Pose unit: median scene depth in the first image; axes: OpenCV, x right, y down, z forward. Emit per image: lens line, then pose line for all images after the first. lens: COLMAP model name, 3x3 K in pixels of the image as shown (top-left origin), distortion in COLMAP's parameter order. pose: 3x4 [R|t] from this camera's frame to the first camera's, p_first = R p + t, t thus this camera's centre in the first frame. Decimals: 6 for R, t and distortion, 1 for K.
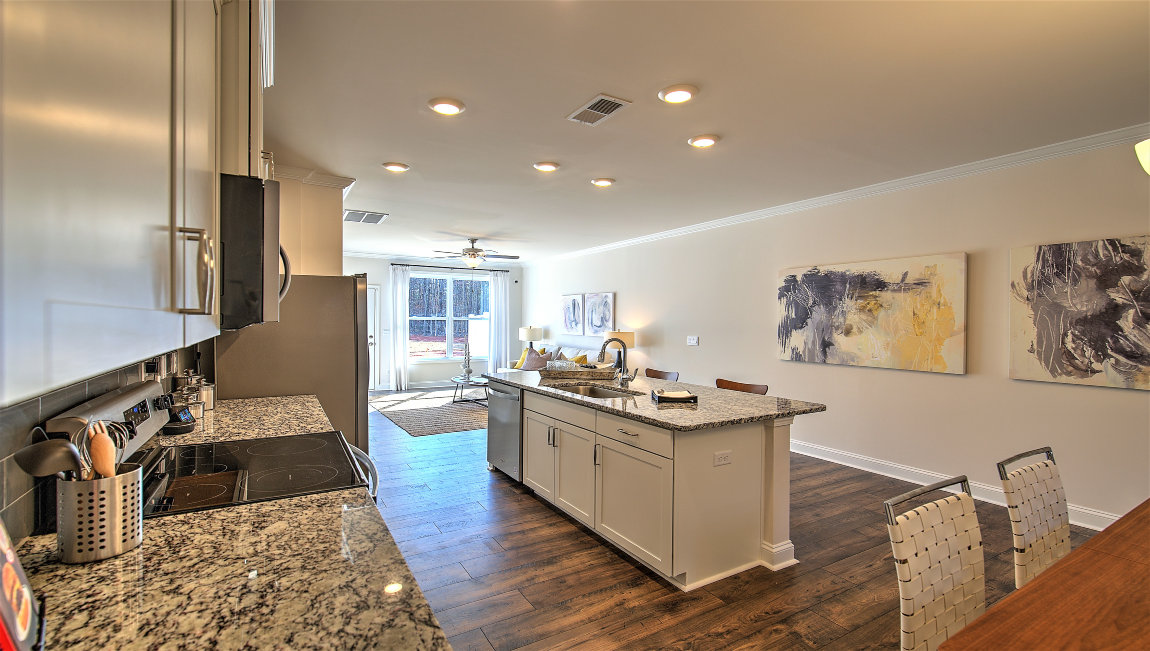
lens RADIAL K [[503.4, 0, 578.1], [0, 503.4, 323.4], [0, 0, 1]] dist [0.002594, -0.000248]
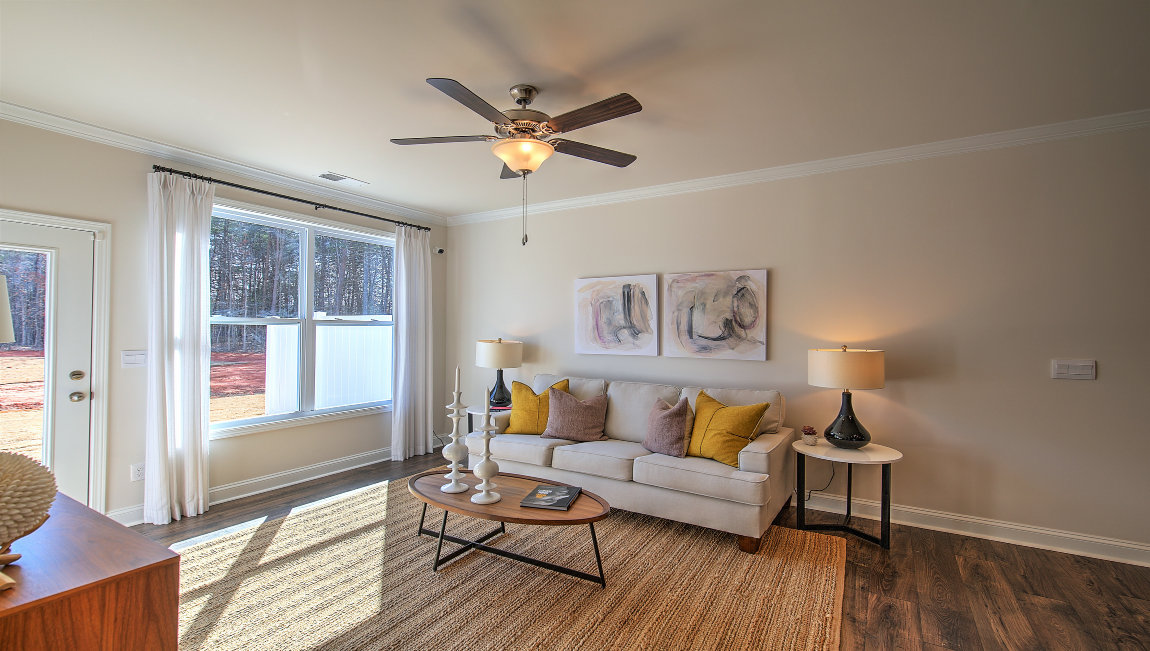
lens RADIAL K [[503.4, 0, 578.1], [0, 503.4, 323.4], [0, 0, 1]] dist [0.002594, -0.000248]
pose [[0.886301, 0.006855, 0.463060, -0.750818], [0.000517, 0.999875, -0.015792, -0.002468], [-0.463110, 0.014236, 0.886186, 1.520007]]
